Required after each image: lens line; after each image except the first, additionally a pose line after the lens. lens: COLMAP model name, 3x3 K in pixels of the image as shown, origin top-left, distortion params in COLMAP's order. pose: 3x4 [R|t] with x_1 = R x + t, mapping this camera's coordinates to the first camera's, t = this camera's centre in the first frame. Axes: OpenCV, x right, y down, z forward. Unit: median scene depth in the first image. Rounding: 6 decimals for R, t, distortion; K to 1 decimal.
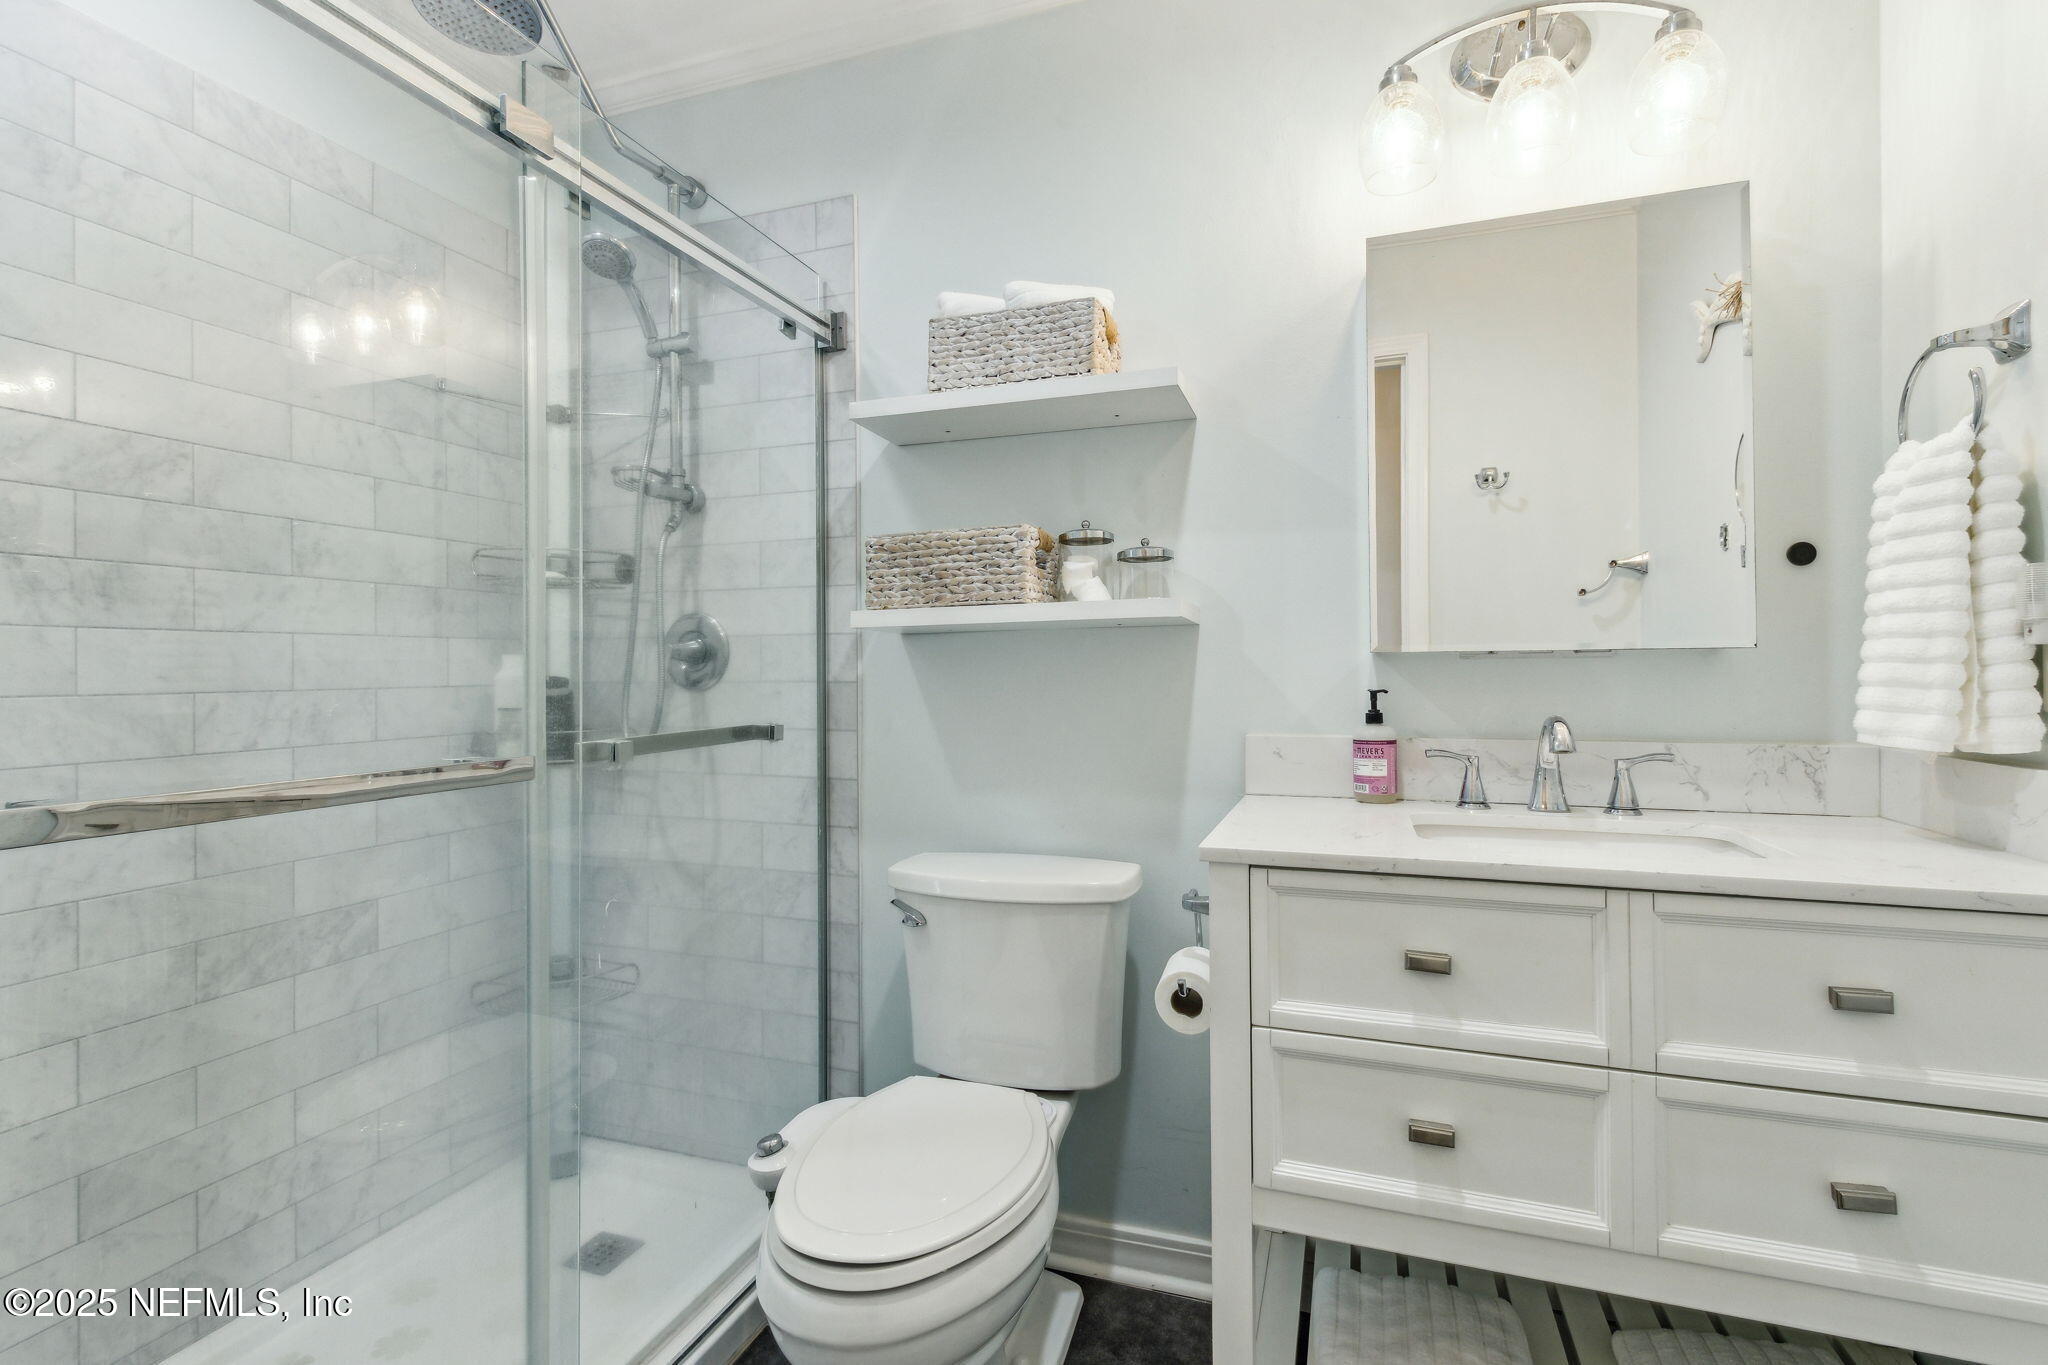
lens RADIAL K [[947.2, 0, 1023.9], [0, 947.2, 674.3], [0, 0, 1]] dist [0.006064, -0.001963]
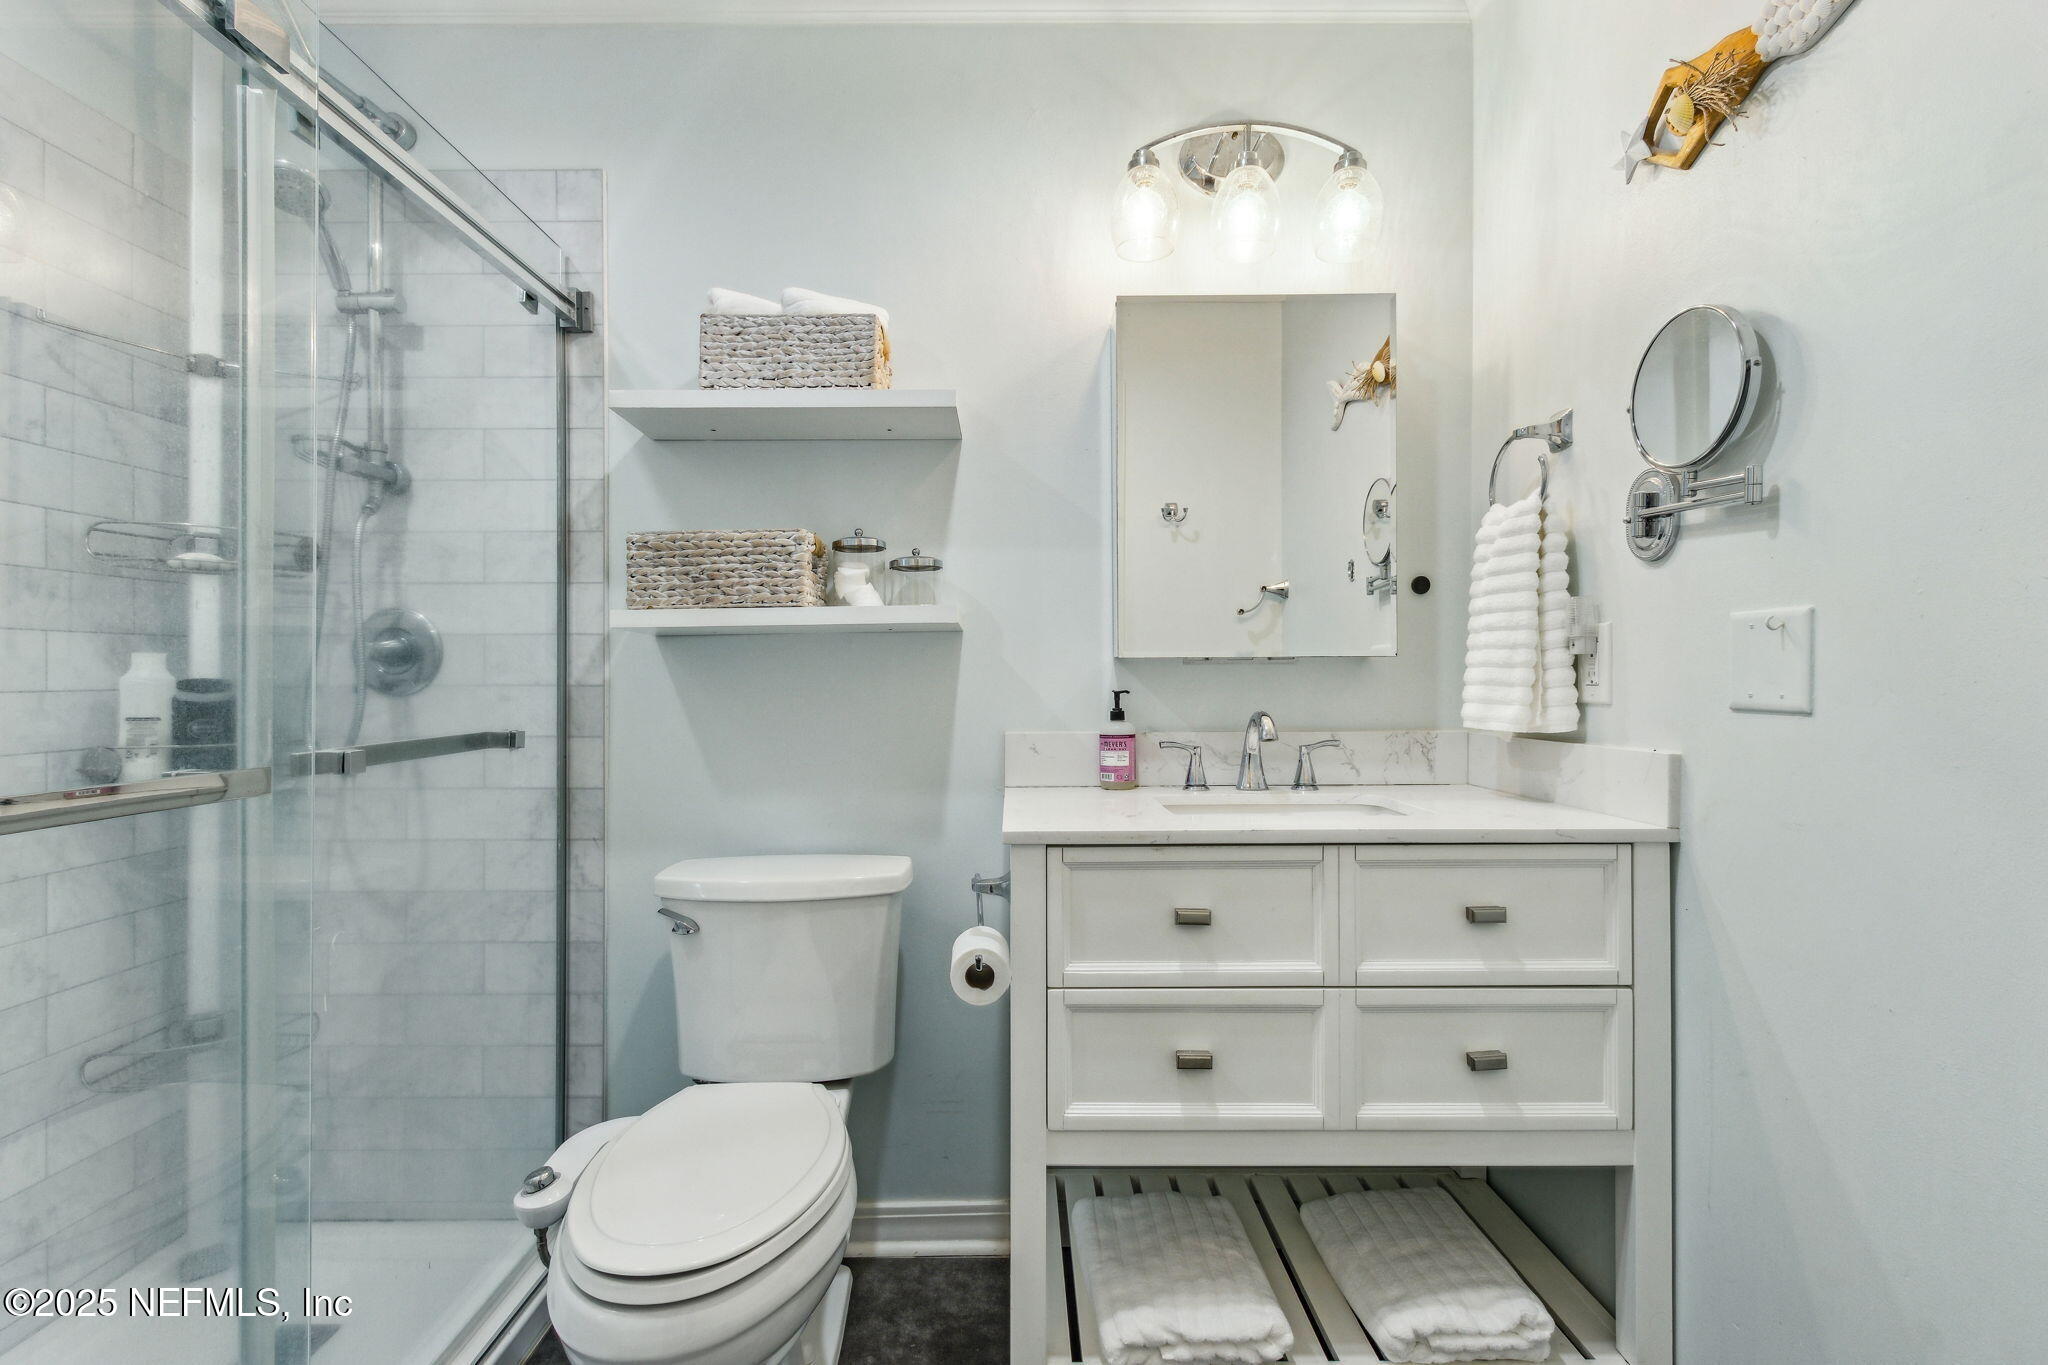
lens RADIAL K [[947.2, 0, 962.9], [0, 947.2, 693.8], [0, 0, 1]] dist [0.006064, -0.001963]
pose [[0.942569, -0.002347, 0.334003, -0.179922], [0.000327, 0.999981, 0.006103, 0.012495], [-0.334011, -0.005643, 0.942552, -0.016533]]
